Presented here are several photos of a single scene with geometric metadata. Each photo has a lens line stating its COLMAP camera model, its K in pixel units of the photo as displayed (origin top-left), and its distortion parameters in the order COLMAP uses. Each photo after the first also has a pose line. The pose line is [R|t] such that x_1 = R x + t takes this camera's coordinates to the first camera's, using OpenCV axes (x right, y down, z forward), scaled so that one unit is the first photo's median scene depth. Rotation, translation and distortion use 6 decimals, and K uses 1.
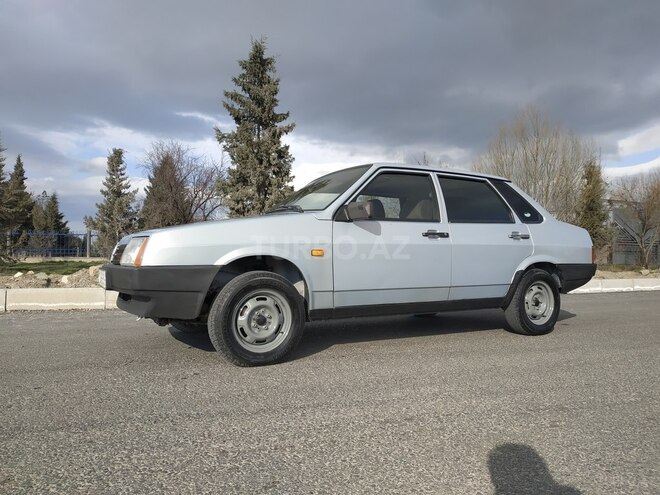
lens RADIAL K [[525.0, 0, 330.0], [0, 525.0, 247.5], [0, 0, 1]] dist [0.020235, -0.001305]
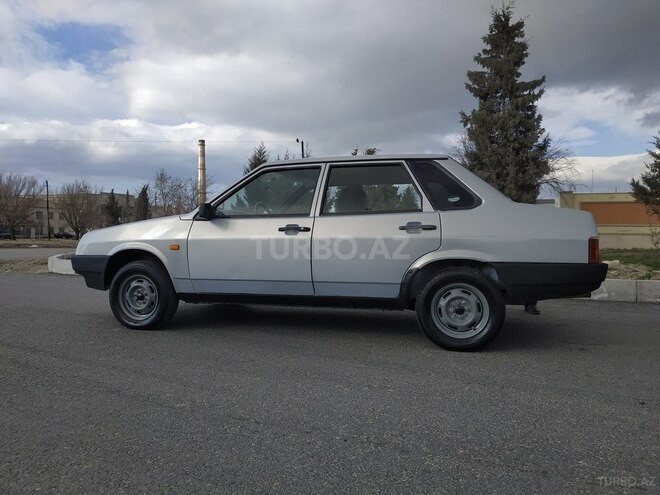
lens RADIAL K [[525.0, 0, 330.0], [0, 525.0, 247.5], [0, 0, 1]] dist [0.020235, -0.001305]
pose [[0.656697, 0.014805, -0.754010, 0.874073], [0.016476, 0.999287, 0.033970, -0.019478], [0.753975, -0.034731, 0.655984, 0.345625]]
